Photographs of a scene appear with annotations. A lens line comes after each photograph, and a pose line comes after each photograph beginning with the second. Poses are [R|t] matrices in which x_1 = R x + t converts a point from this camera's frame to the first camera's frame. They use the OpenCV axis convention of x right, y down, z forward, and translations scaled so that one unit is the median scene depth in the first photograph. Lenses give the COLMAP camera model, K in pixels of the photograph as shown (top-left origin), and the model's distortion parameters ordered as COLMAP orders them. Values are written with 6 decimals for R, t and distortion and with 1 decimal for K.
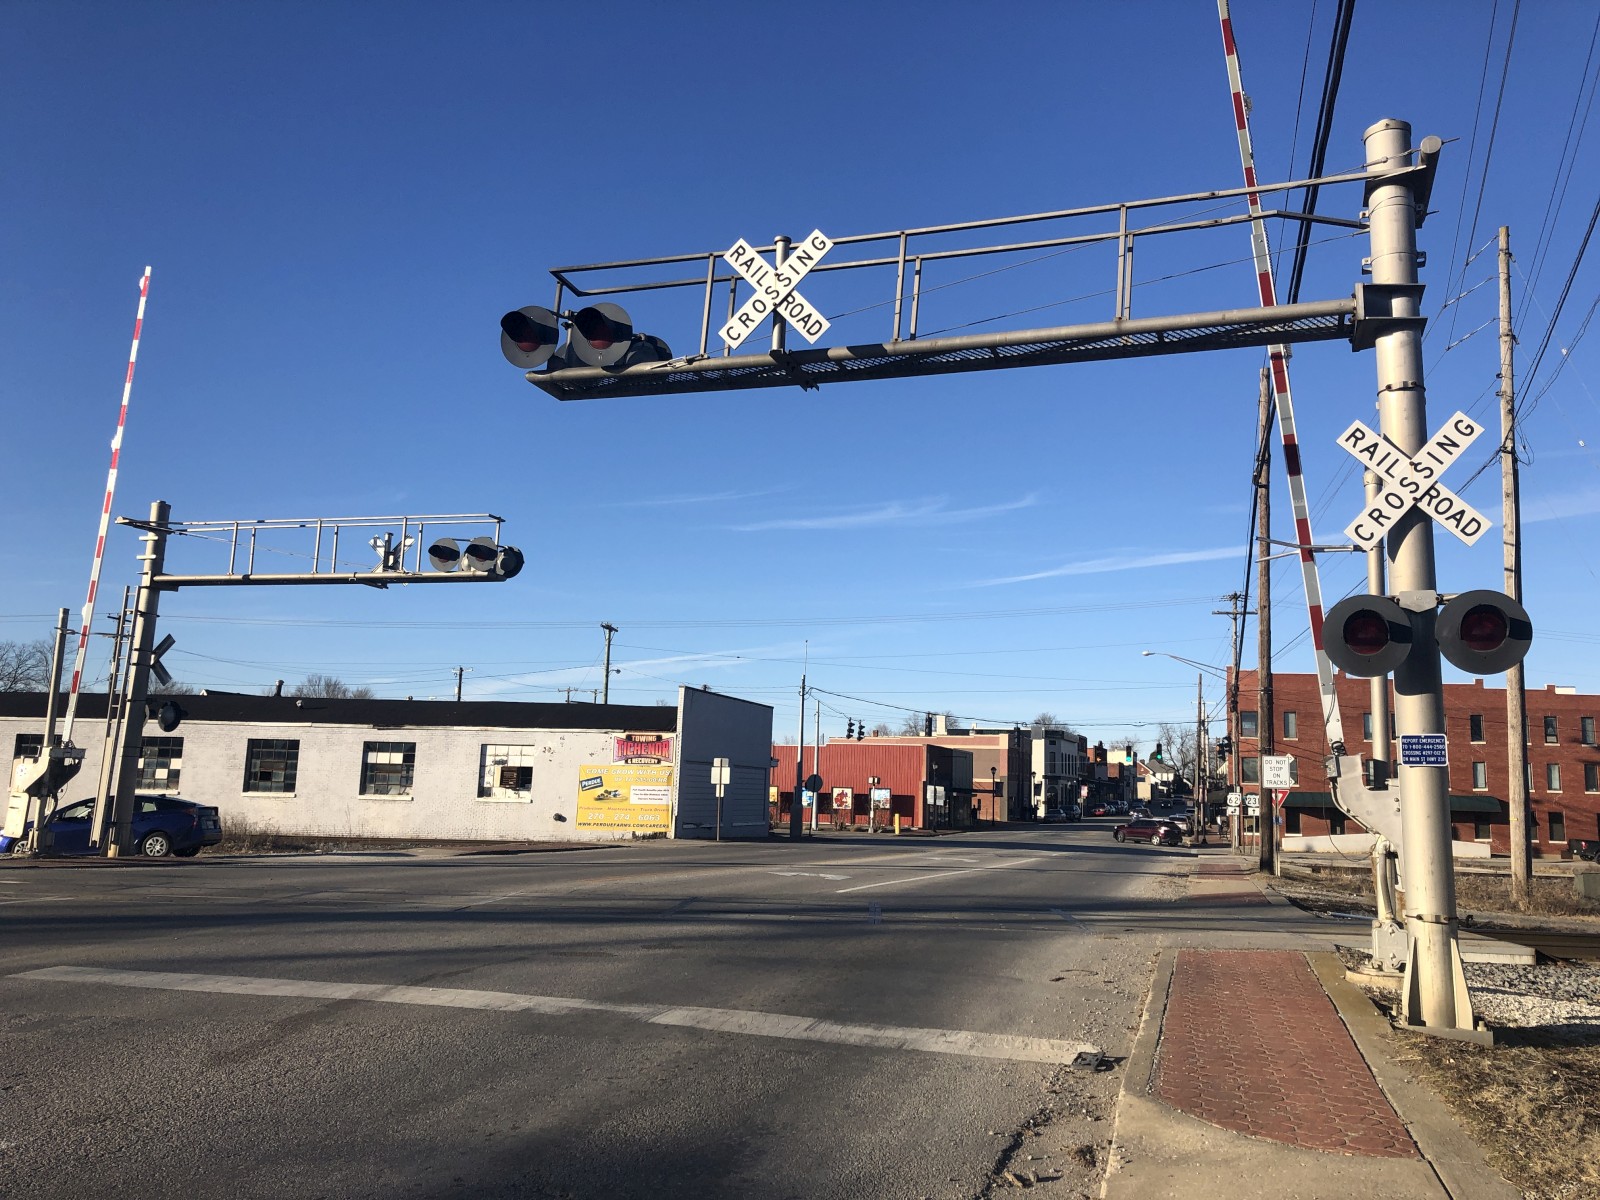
lens RADIAL K [[1272.1, 0, 793.8], [0, 1272.1, 603.7], [0, 0, 1]] dist [0.012196, 0.009745]
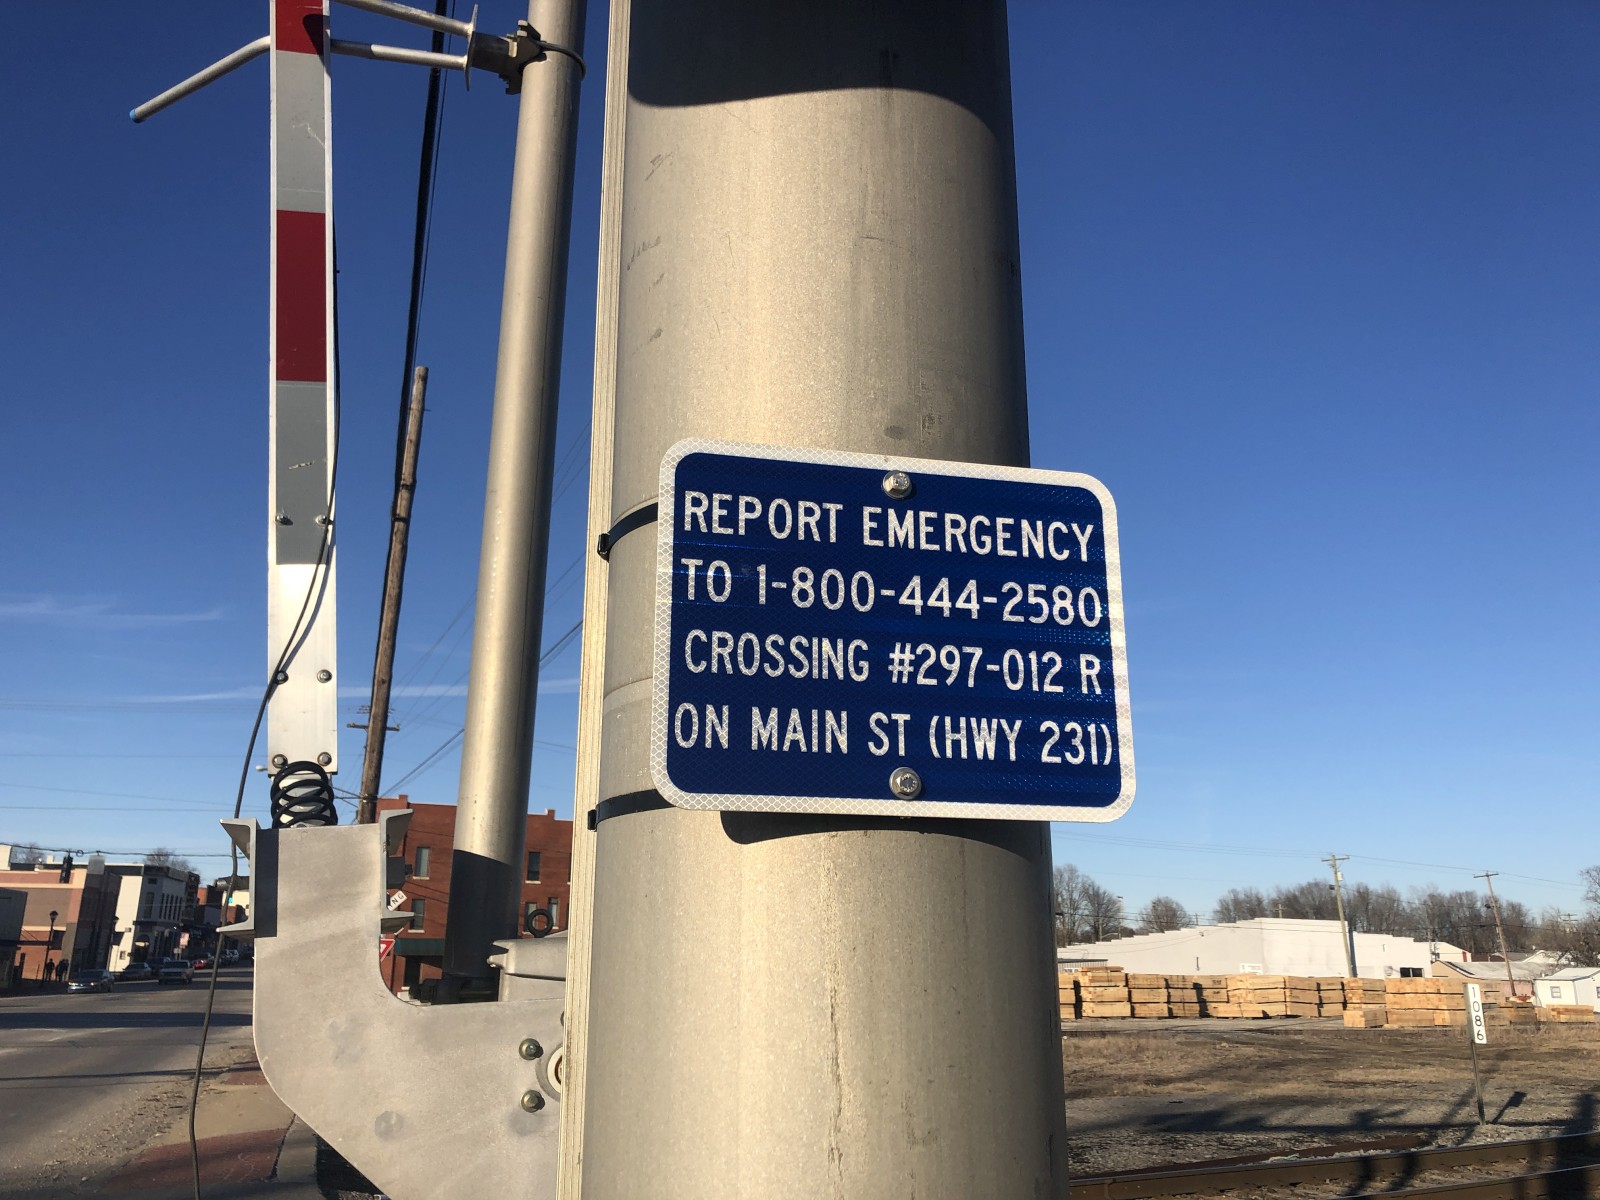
lens RADIAL K [[1272.1, 0, 799.0], [0, 1272.1, 595.2], [0, 0, 1]] dist [0.012196, 0.009745]
pose [[0.799731, 0.144472, 0.582717, 0.048704], [-0.076804, 0.987259, -0.139361, 0.013879], [-0.595426, 0.066697, 0.800637, 0.104087]]
